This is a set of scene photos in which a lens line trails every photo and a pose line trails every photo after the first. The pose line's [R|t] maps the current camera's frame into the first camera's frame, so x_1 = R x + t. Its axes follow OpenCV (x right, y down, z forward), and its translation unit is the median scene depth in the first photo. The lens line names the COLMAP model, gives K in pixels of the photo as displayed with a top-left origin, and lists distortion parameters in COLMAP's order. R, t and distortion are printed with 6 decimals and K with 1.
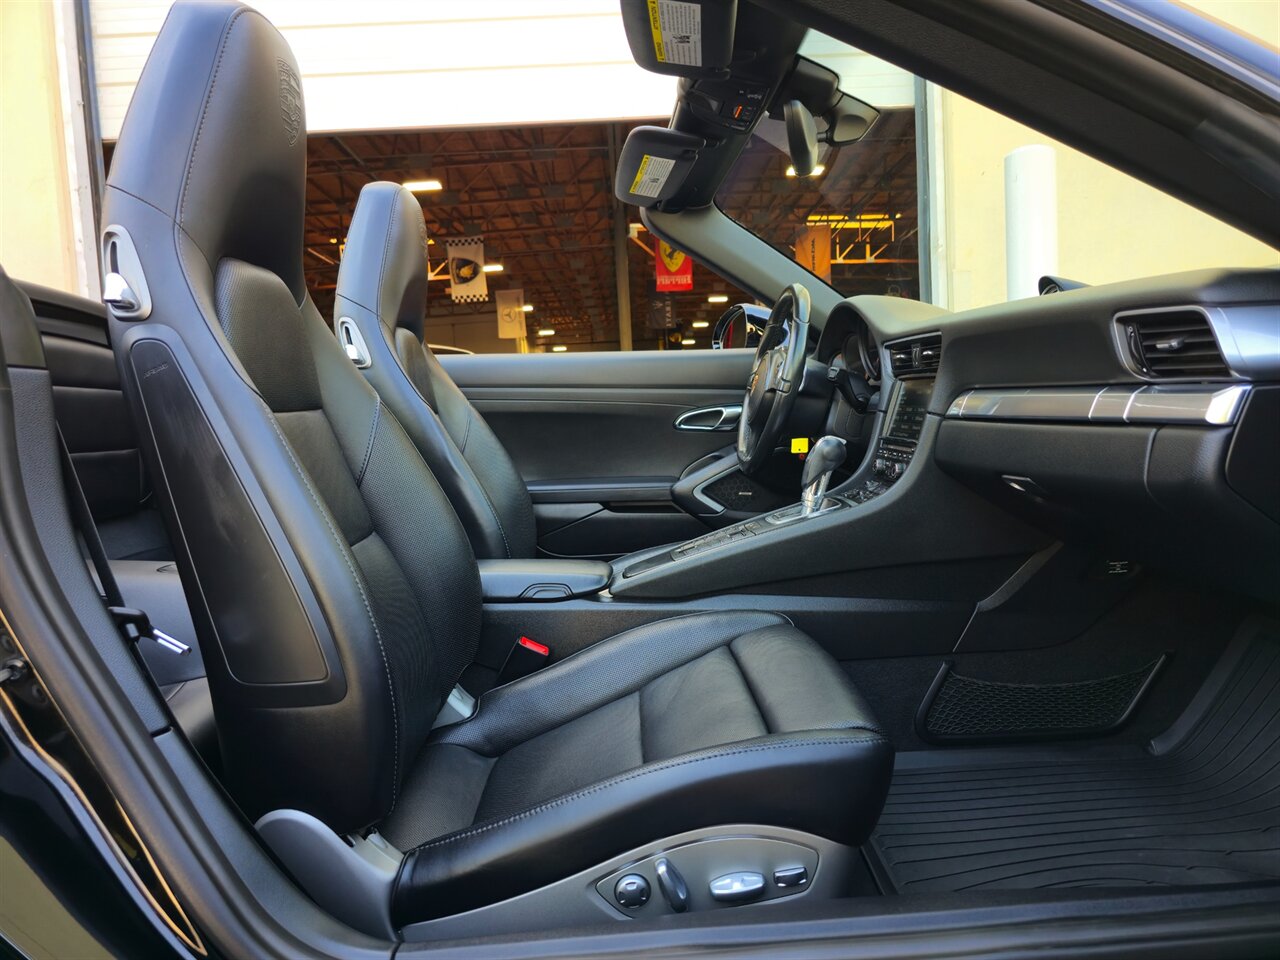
lens RADIAL K [[850.9, 0, 640.0], [0, 850.9, 480.0], [0, 0, 1]] dist [0.061133, -0.102106]
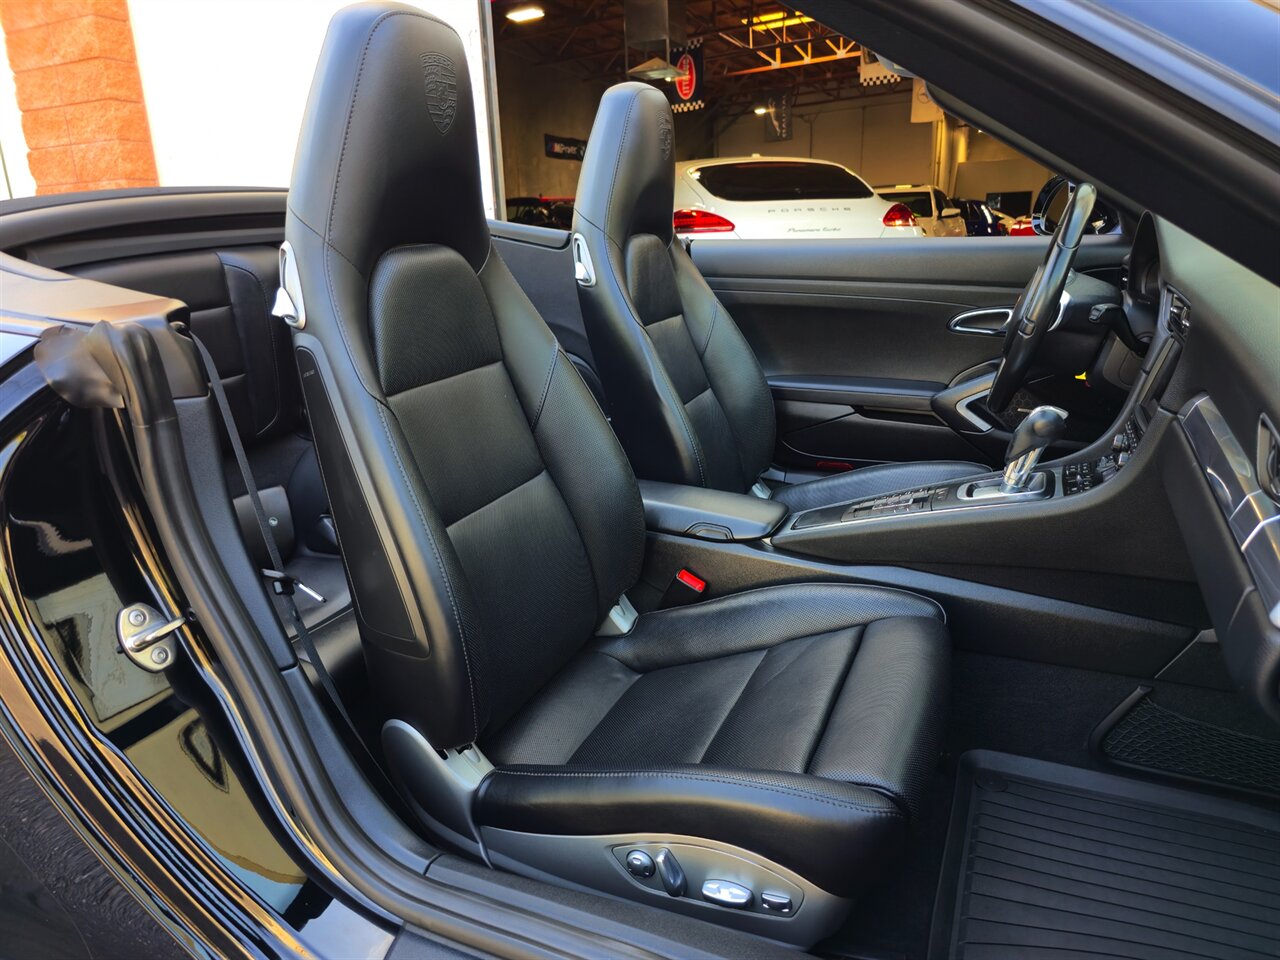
lens RADIAL K [[850.9, 0, 640.0], [0, 850.9, 480.0], [0, 0, 1]] dist [0.061133, -0.102106]
pose [[0.891046, 0.149171, -0.428701, 0.237511], [-0.040671, 0.966896, 0.251910, -0.179029], [0.452086, -0.207028, 0.867616, 0.065398]]
